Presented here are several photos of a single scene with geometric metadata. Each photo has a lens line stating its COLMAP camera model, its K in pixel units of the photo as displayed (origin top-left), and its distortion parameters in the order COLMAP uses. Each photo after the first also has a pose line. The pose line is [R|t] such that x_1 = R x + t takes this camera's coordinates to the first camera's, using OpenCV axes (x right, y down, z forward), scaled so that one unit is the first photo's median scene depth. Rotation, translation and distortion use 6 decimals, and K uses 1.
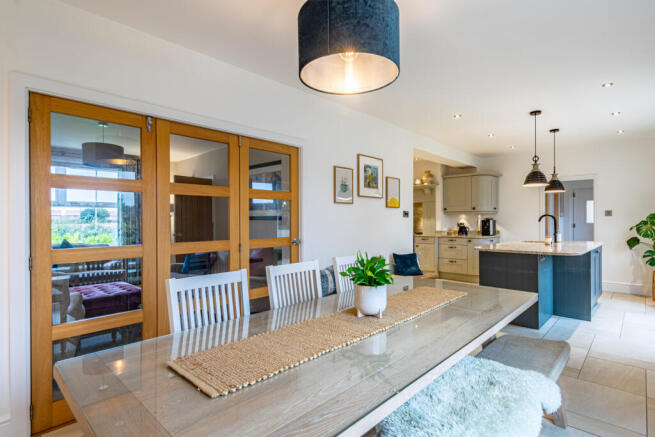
lens RADIAL K [[329.9, 0, 326.2], [0, 329.9, 221.1], [0, 0, 1]] dist [0.000186, -0.004000]
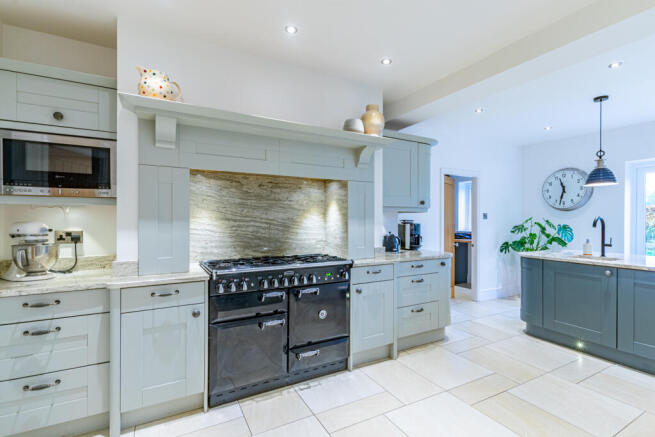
lens RADIAL K [[303.7, 0, 326.1], [0, 303.7, 221.4], [0, 0, 1]] dist [0.004050, 0.000890]
pose [[0.311136, -0.000383, 0.950365, -0.105498], [-0.000246, 1.000000, 0.000483, -0.009444], [-0.950365, -0.000384, 0.311136, 1.309622]]
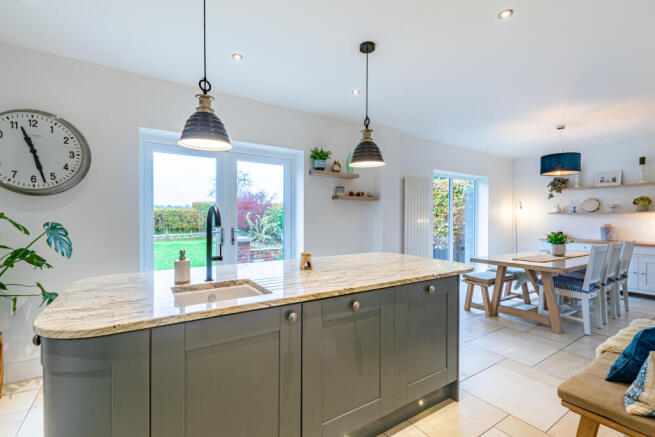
lens RADIAL K [[303.7, 0, 328.7], [0, 303.7, 219.7], [0, 0, 1]] dist [0.004050, 0.000890]
pose [[-0.973714, 0.000602, 0.227773, 0.465220], [0.002929, 0.999947, 0.009877, -0.006904], [-0.227755, 0.010284, -0.973664, 1.257630]]
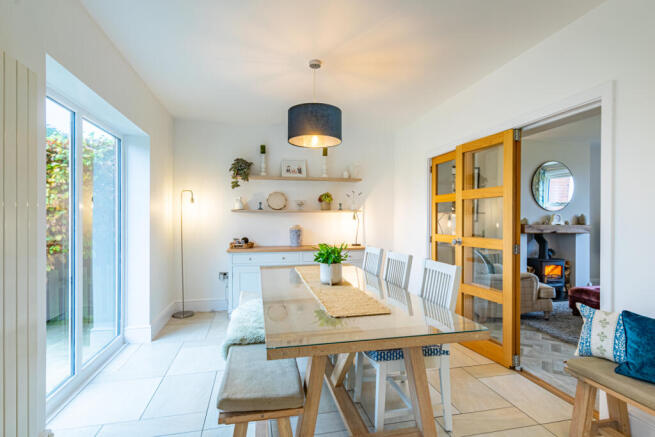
lens RADIAL K [[329.9, 0, 327.6], [0, 329.9, 221.4], [0, 0, 1]] dist [0.000186, -0.004000]
pose [[-0.558465, 0.009356, -0.829475, 0.468995], [-0.005065, 0.999879, 0.014688, -0.003359], [0.829513, 0.012404, -0.558350, 0.602154]]
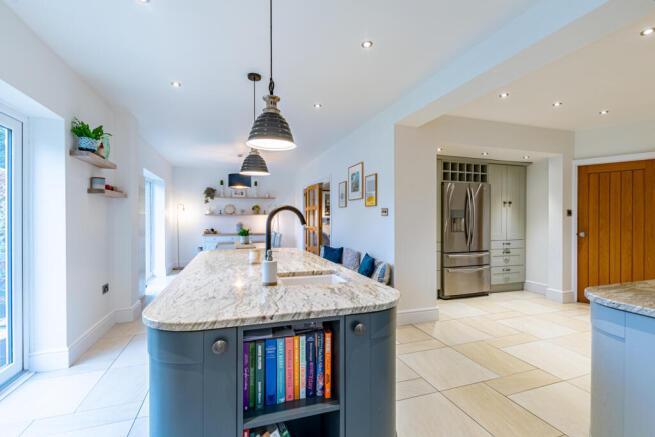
lens RADIAL K [[303.7, 0, 333.2], [0, 303.7, 222.6], [0, 0, 1]] dist [0.004050, 0.000890]
pose [[-0.456976, 0.014182, -0.889366, 0.952211], [-0.003018, 0.999842, 0.017494, -0.006054], [0.889474, 0.010679, -0.456861, 1.178363]]
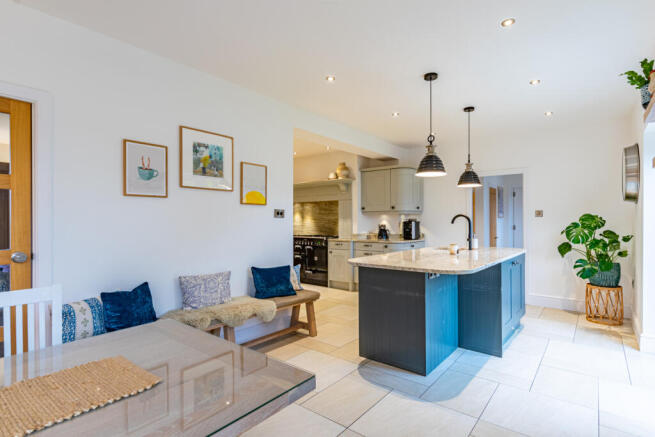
lens RADIAL K [[329.9, 0, 327.7], [0, 329.9, 221.1], [0, 0, 1]] dist [0.000186, -0.004000]
pose [[0.996356, 0.001578, 0.085278, 0.276558], [-0.001385, 0.999996, -0.002319, -0.002205], [-0.085282, 0.002193, 0.996354, 0.230440]]
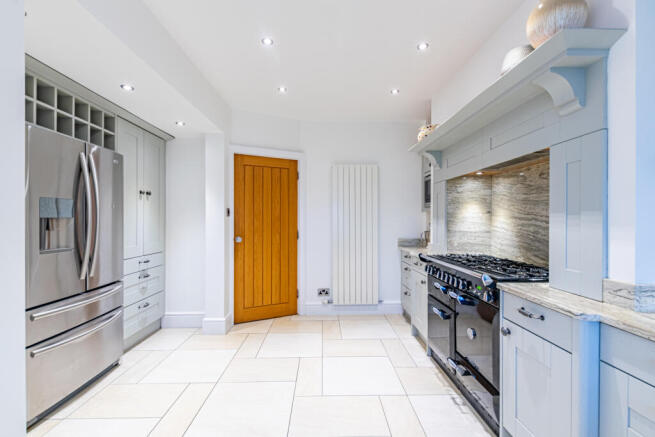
lens RADIAL K [[303.7, 0, 329.0], [0, 303.7, 219.0], [0, 0, 1]] dist [0.004050, 0.000890]
pose [[0.704438, 0.004527, -0.709751, 0.481374], [-0.009101, 0.999955, -0.002655, -0.006158], [0.709707, 0.008330, 0.704448, 1.065985]]
